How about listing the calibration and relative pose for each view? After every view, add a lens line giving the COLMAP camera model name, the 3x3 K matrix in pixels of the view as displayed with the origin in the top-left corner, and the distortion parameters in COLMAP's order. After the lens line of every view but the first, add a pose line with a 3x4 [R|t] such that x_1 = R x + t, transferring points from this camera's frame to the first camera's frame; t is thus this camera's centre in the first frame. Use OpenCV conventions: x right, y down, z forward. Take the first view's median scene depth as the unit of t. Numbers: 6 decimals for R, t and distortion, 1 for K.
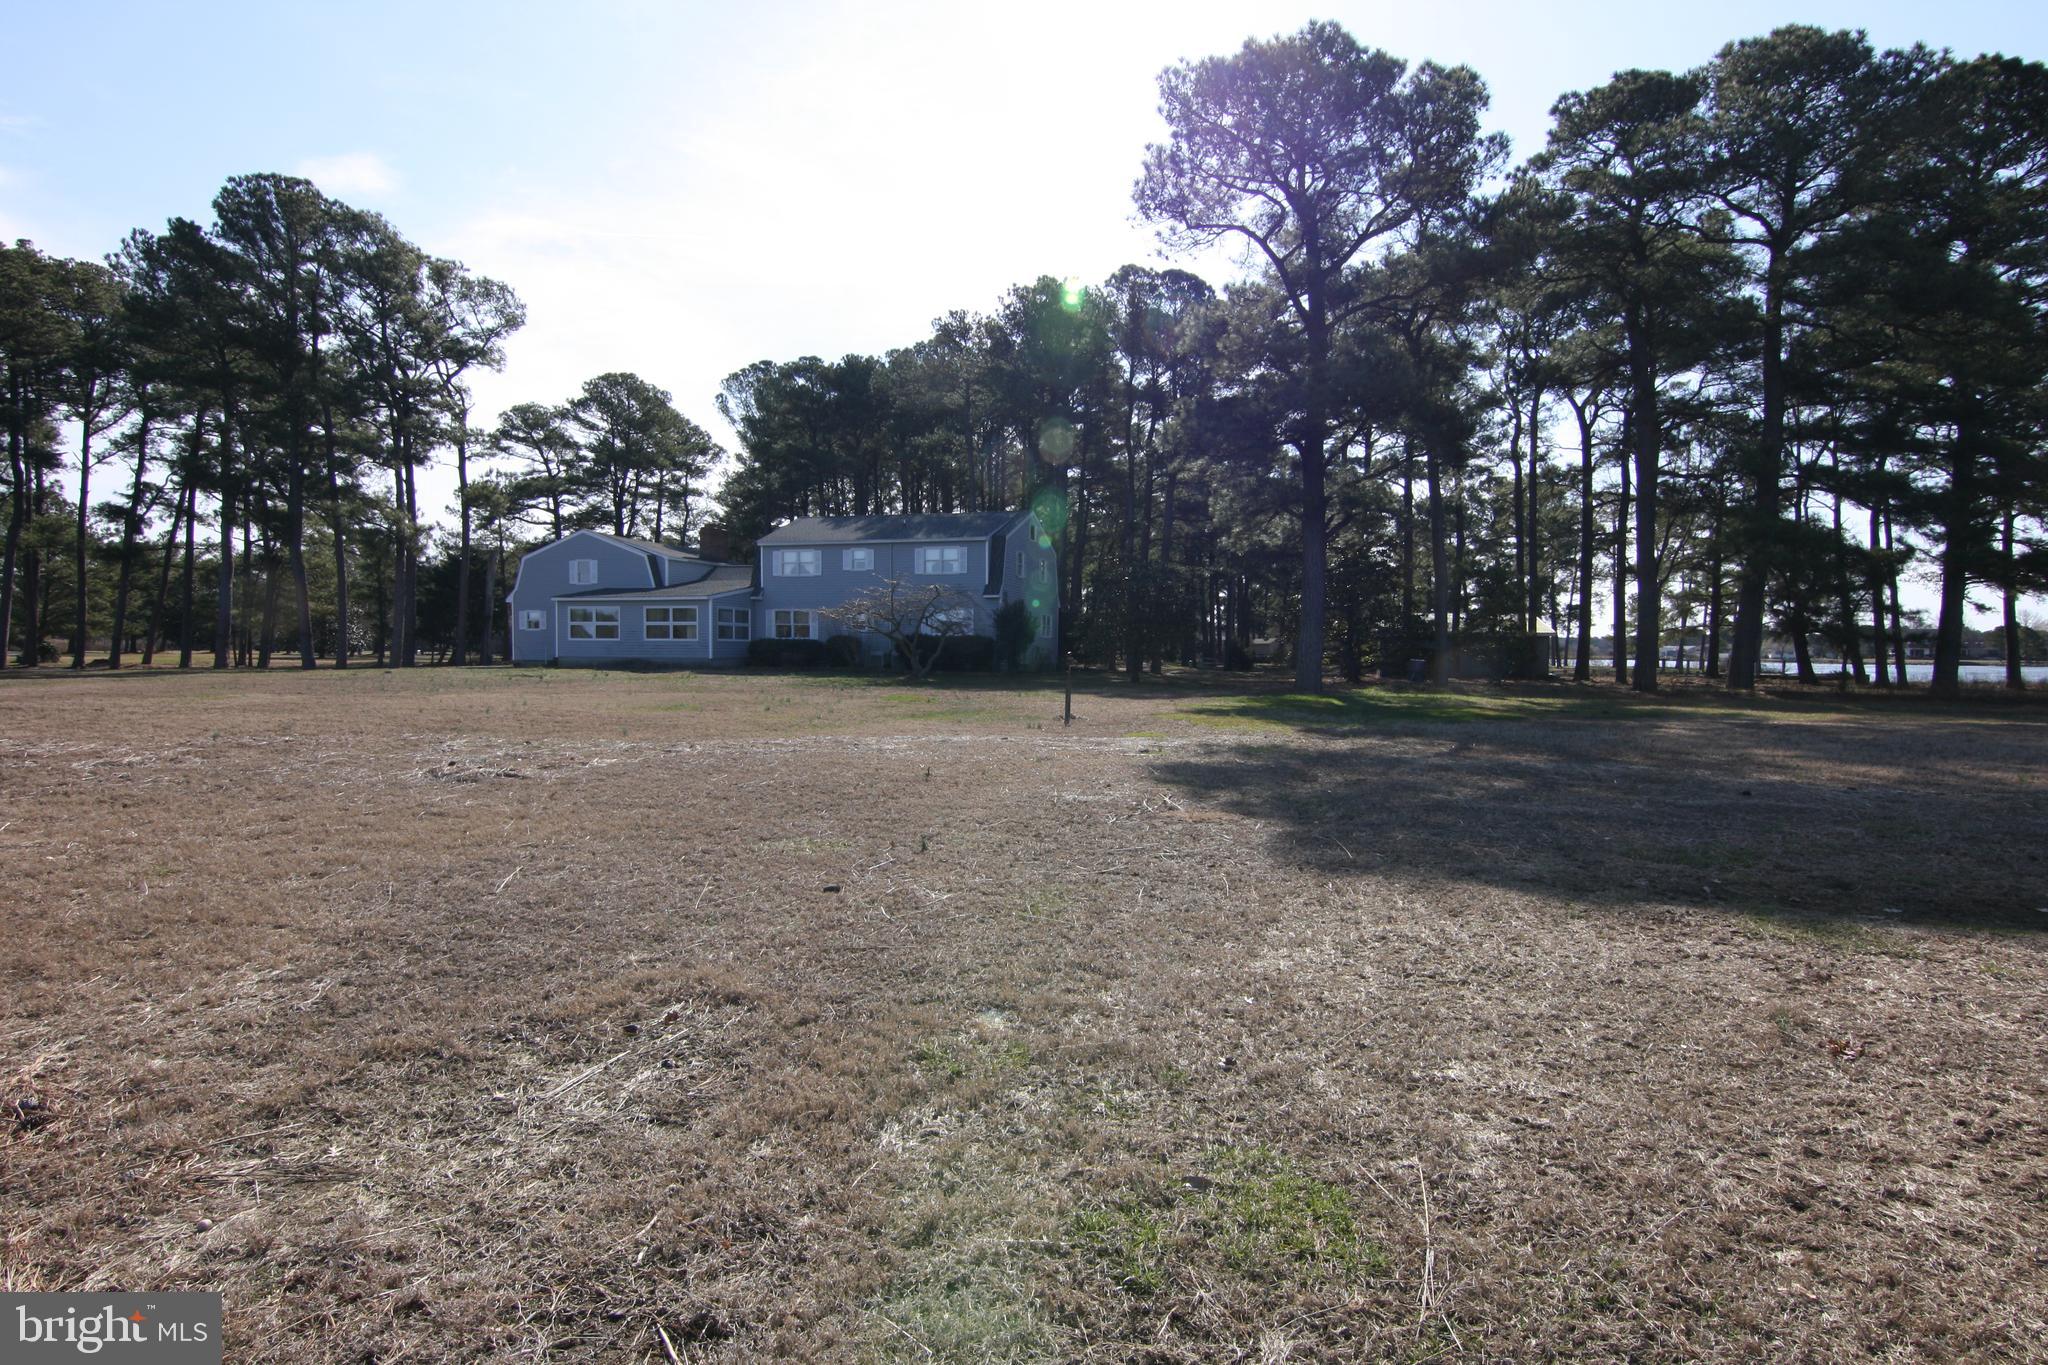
lens RADIAL K [[1085.6, 0, 1032.5], [0, 1085.6, 690.8], [0, 0, 1]] dist [-0.005082, -0.011081]
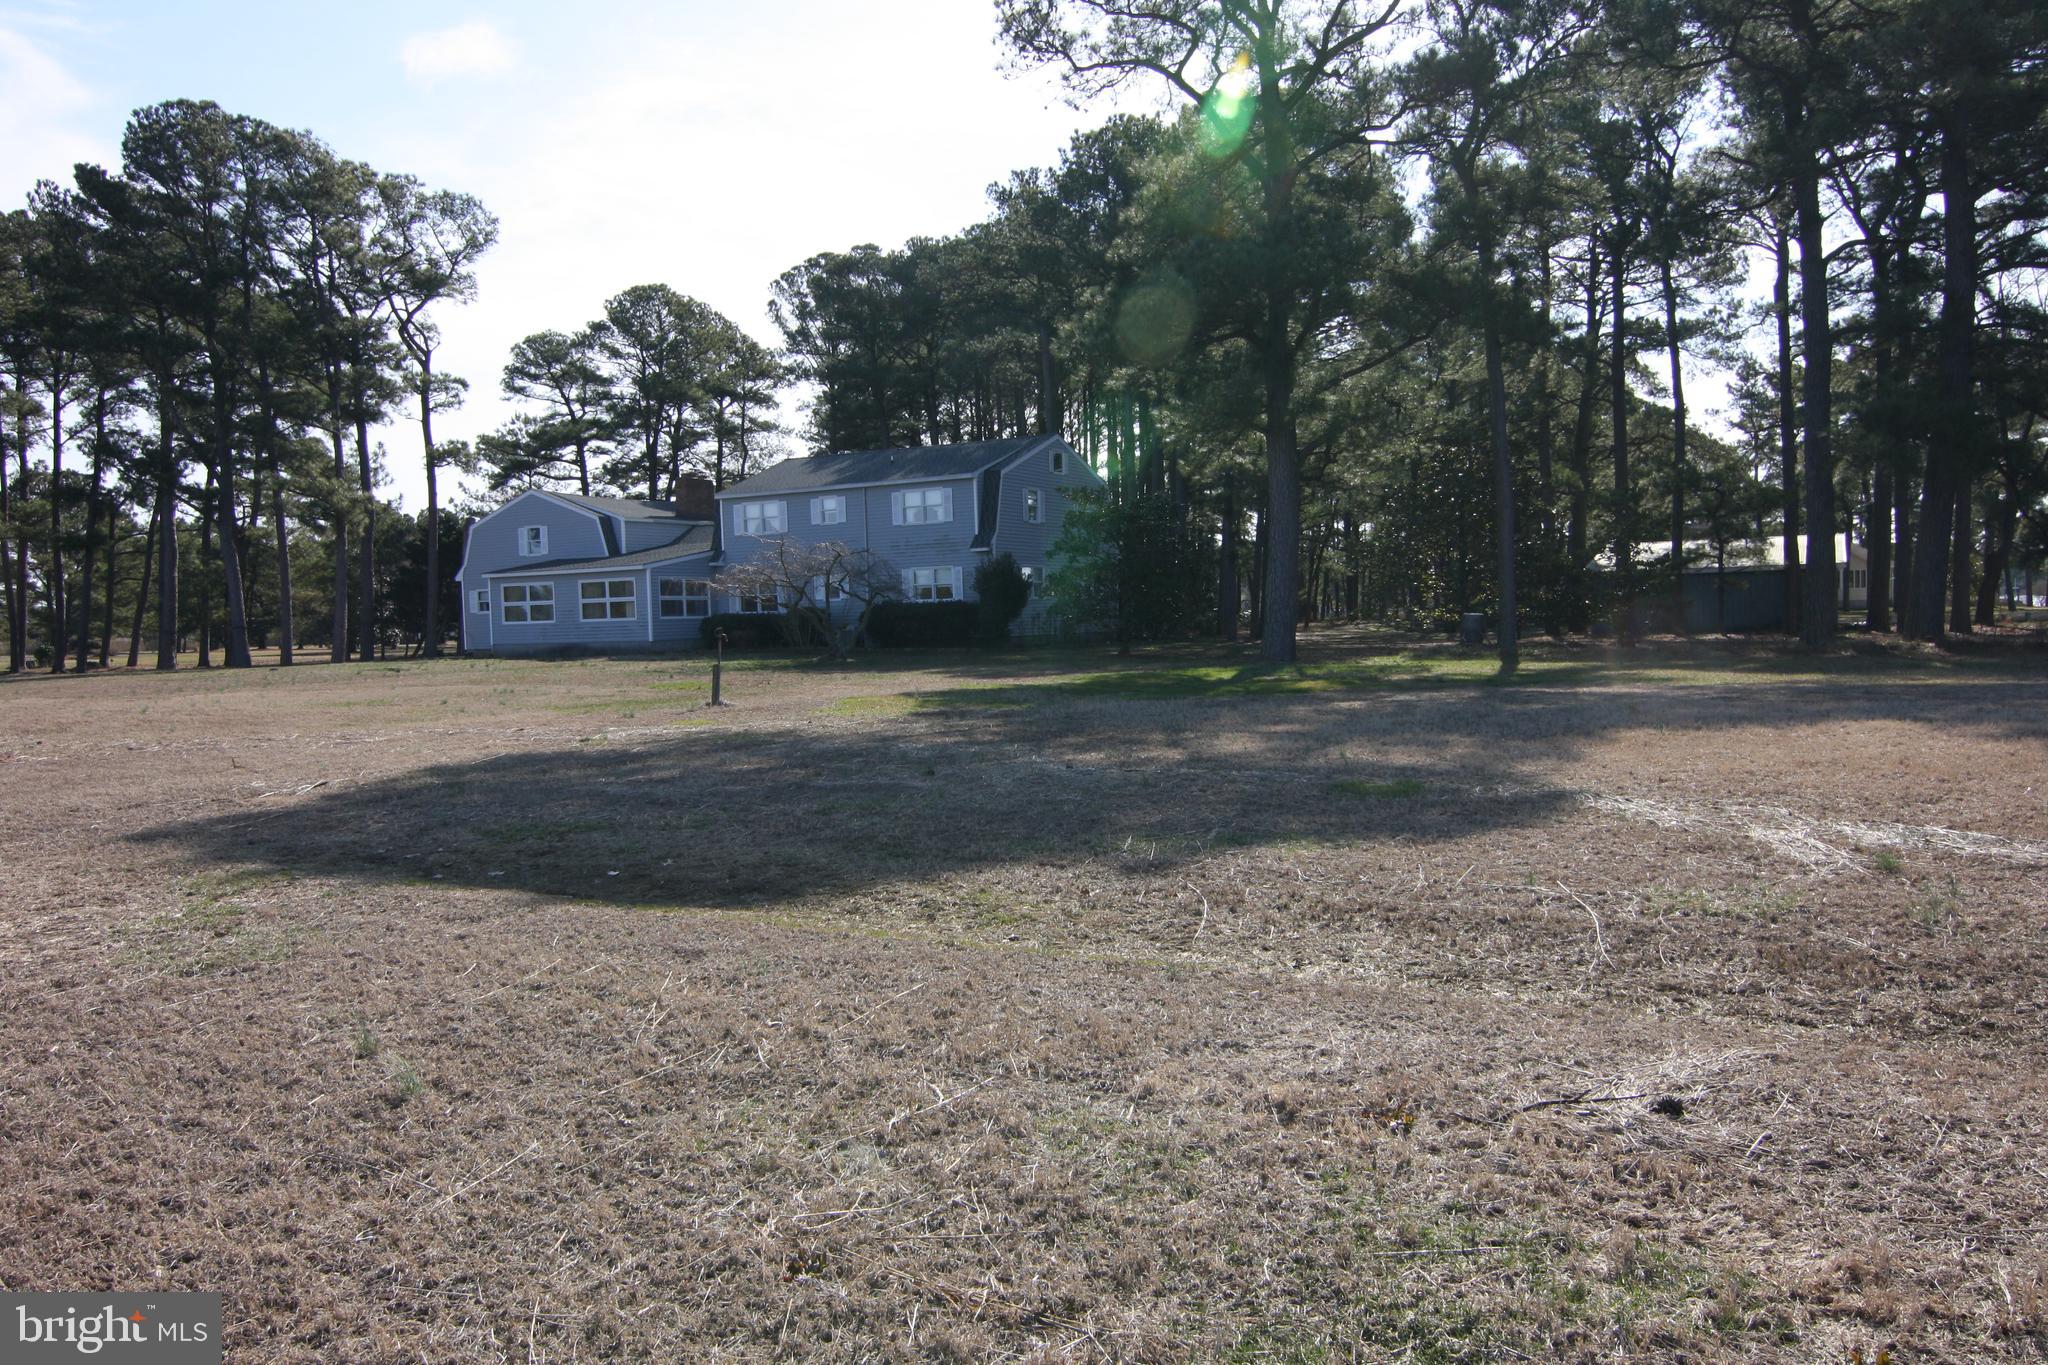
lens RADIAL K [[1497.9, 0, 1012.0], [0, 1497.9, 686.9], [0, 0, 1]] dist [0.008324, -0.022130]
pose [[0.975142, -0.024697, -0.220199, 0.161427], [0.027115, 0.999601, 0.007961, 0.002557], [0.219914, -0.013734, 0.975422, -0.033858]]
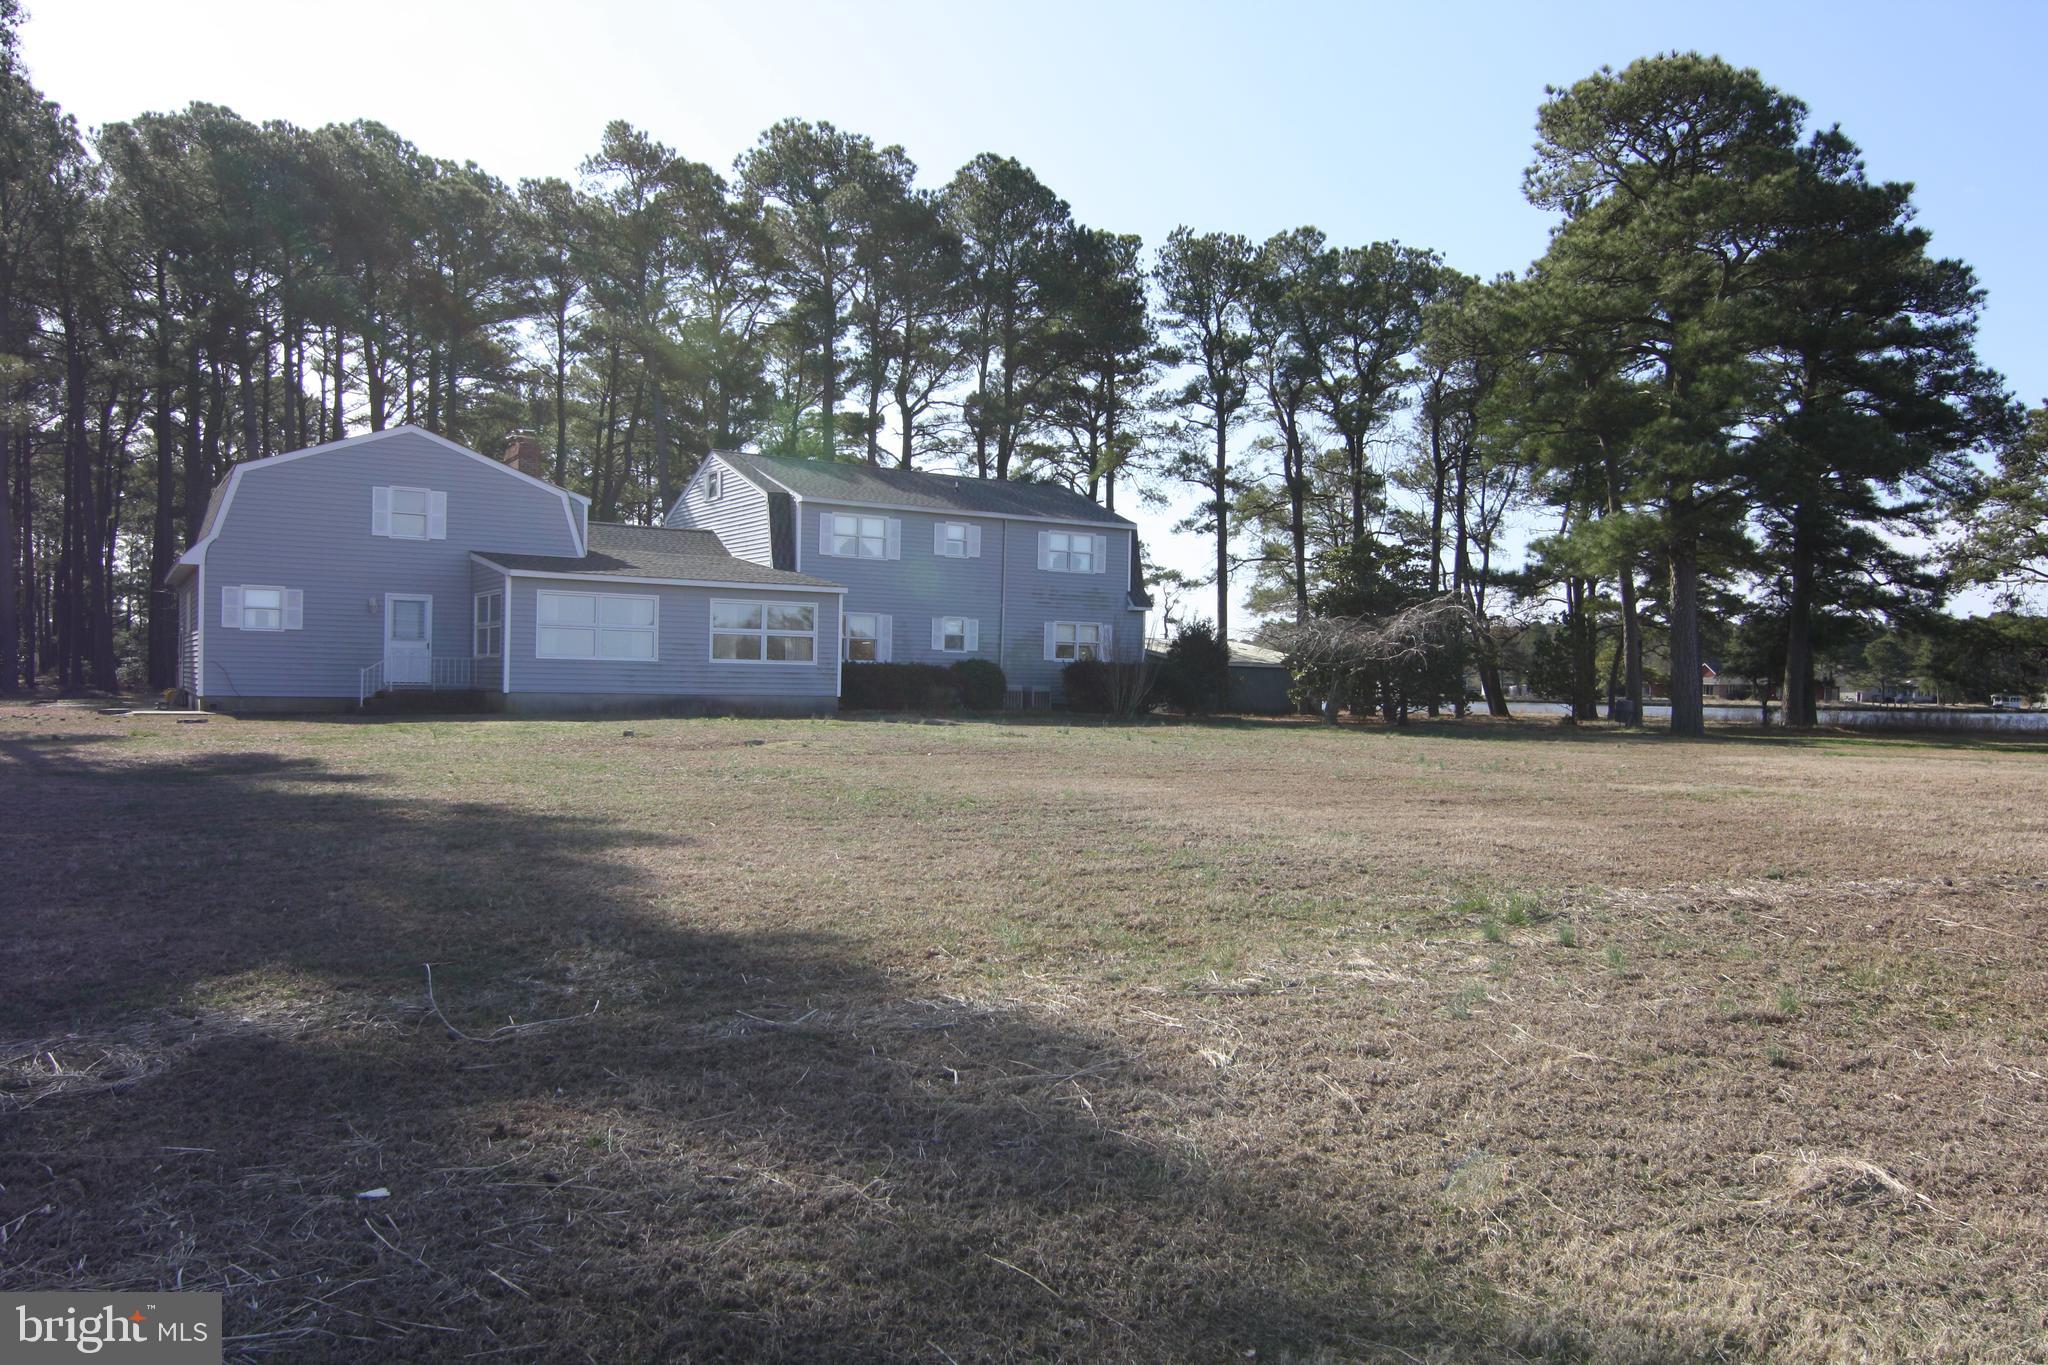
lens RADIAL K [[1497.9, 0, 1039.1], [0, 1497.9, 687.6], [0, 0, 1]] dist [0.008324, -0.022130]
pose [[0.677556, 0.002049, 0.735468, -0.599189], [0.007946, 0.999917, -0.010106, -0.018847], [-0.735428, 0.012691, 0.677484, 0.282351]]
